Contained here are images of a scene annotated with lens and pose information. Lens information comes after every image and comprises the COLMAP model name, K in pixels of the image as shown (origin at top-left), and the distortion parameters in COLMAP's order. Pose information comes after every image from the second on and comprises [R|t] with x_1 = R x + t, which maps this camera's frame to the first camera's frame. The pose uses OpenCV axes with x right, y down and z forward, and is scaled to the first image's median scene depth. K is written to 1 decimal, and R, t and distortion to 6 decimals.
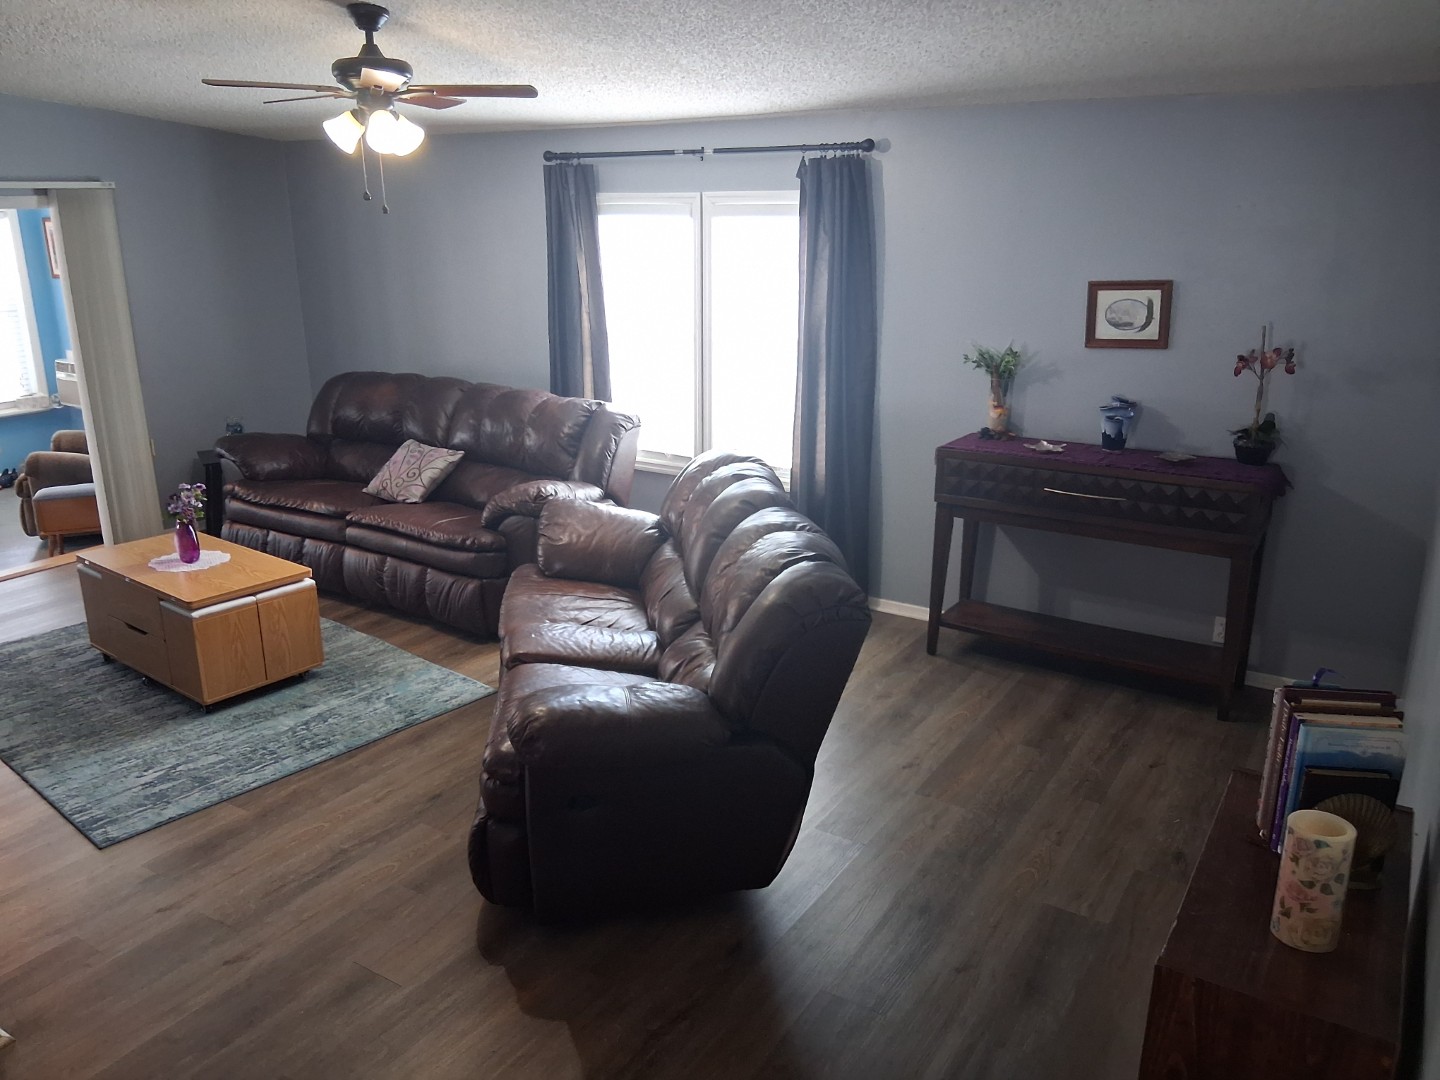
lens RADIAL K [[1087.0, 0, 719.6], [0, 1087.0, 538.9], [0, 0, 1]] dist [0.055534, -0.072218]
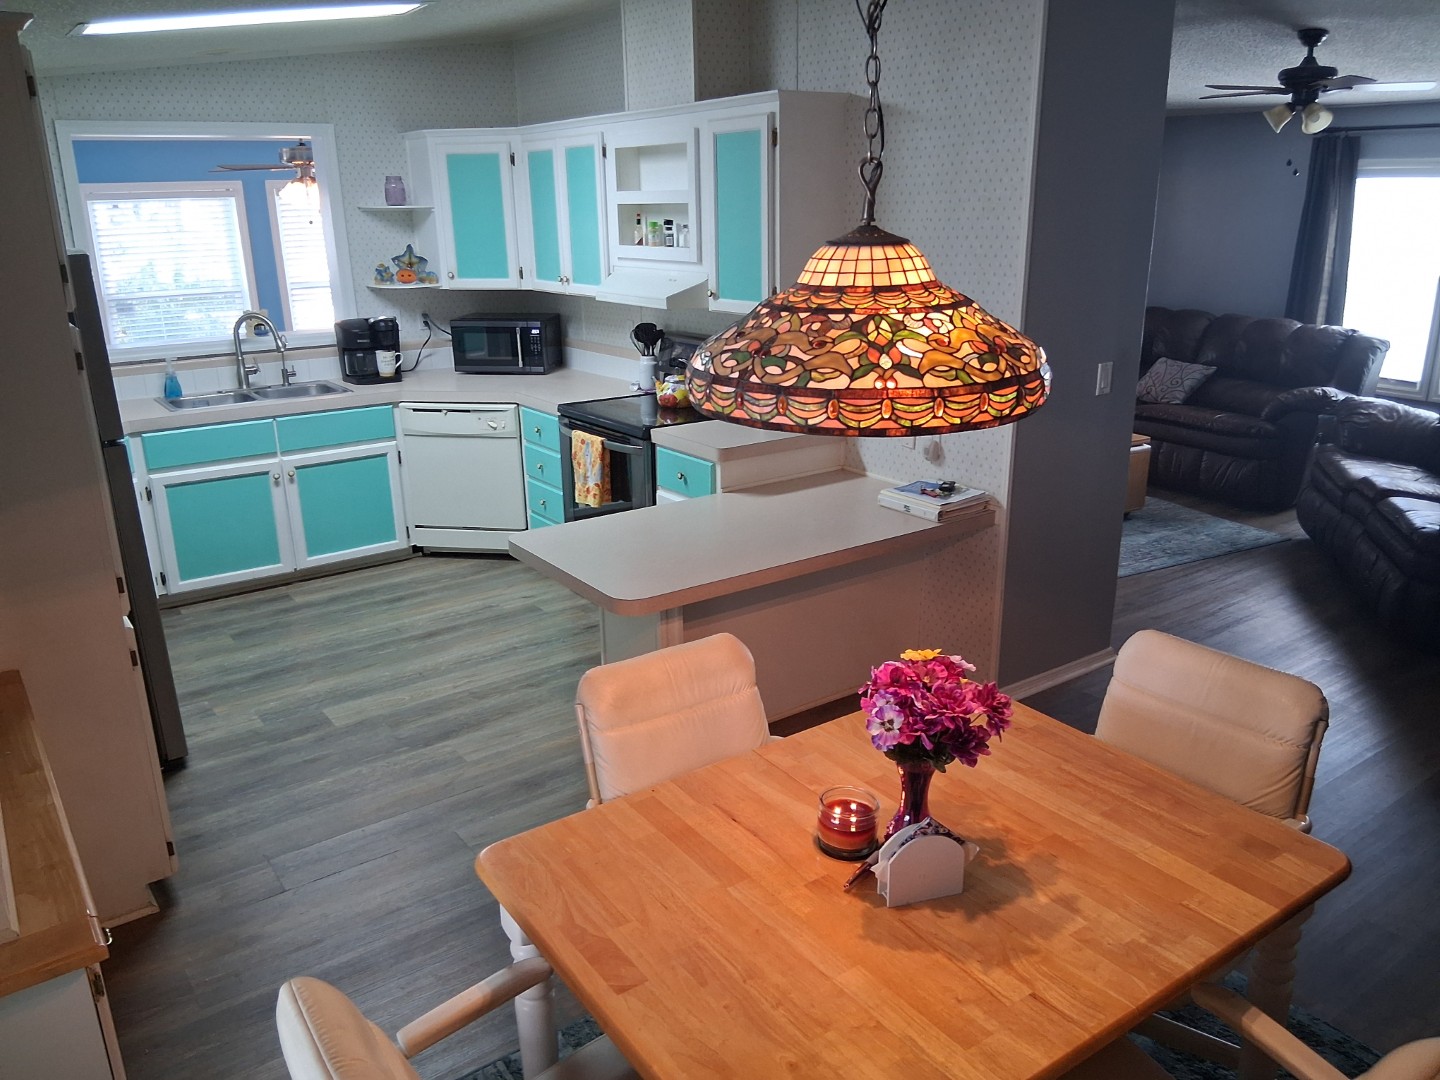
lens RADIAL K [[1087.0, 0, 719.8], [0, 1087.0, 538.2], [0, 0, 1]] dist [0.055534, -0.072218]
pose [[0.934156, 0.099666, -0.342665, -0.366153], [-0.092572, 0.995017, 0.037041, 0.142810], [0.344649, -0.002880, 0.938727, -0.454183]]
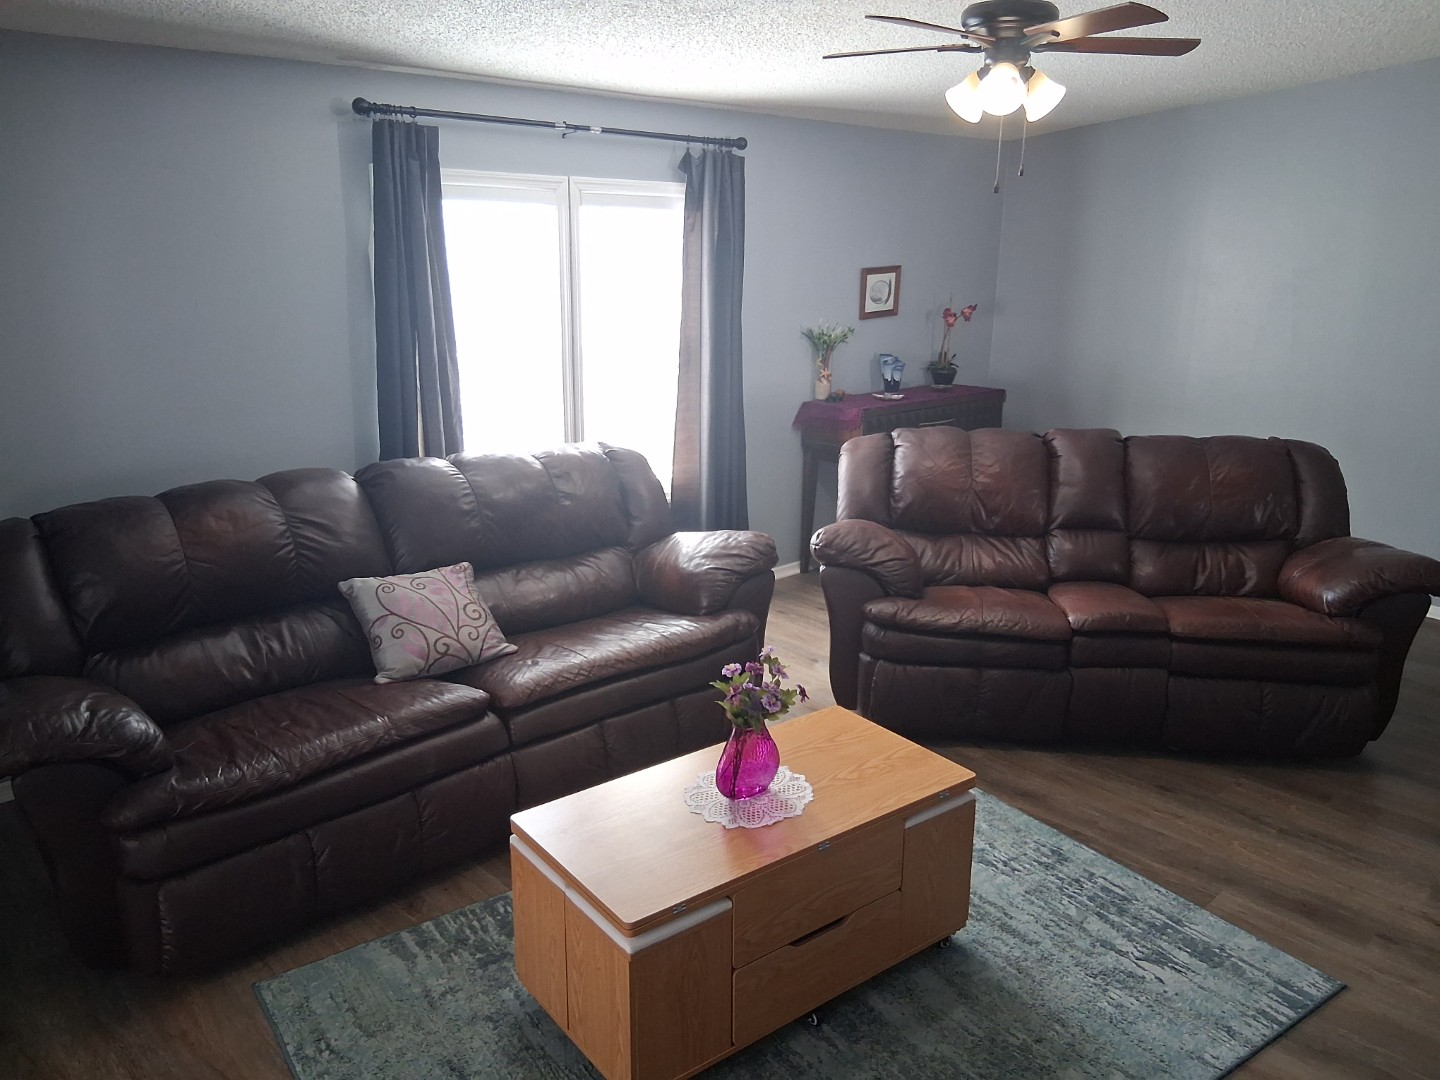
lens RADIAL K [[1087.0, 0, 719.5], [0, 1087.0, 540.7], [0, 0, 1]] dist [0.055534, -0.072218]
pose [[0.245829, -0.251726, 0.936057, -0.919923], [0.266619, 0.946001, 0.184380, -0.197222], [-0.931924, 0.204245, 0.299670, 0.773100]]
